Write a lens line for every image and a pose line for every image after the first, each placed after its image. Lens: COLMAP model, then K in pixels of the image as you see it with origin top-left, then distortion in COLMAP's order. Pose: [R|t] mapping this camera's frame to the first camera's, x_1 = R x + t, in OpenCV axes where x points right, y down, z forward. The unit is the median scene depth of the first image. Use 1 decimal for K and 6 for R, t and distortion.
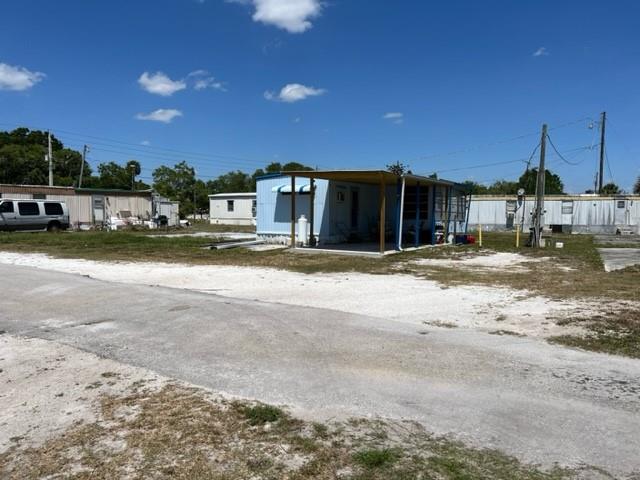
lens RADIAL K [[483.2, 0, 320.0], [0, 483.2, 240.0], [0, 0, 1]] dist [0.095151, -0.106530]
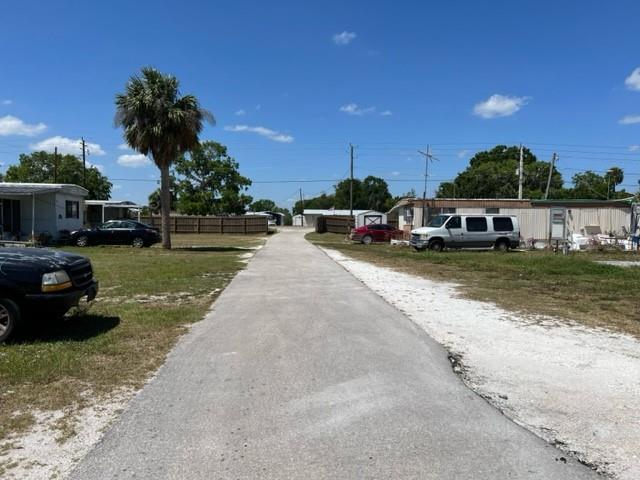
lens RADIAL K [[489.4, 0, 320.0], [0, 489.4, 240.0], [0, 0, 1]] dist [0.031015, -0.005900]
pose [[0.620827, 0.027427, -0.783468, -0.048623], [-0.049314, 0.998775, -0.004112, -0.012989], [0.782395, 0.041189, 0.621419, 0.170844]]
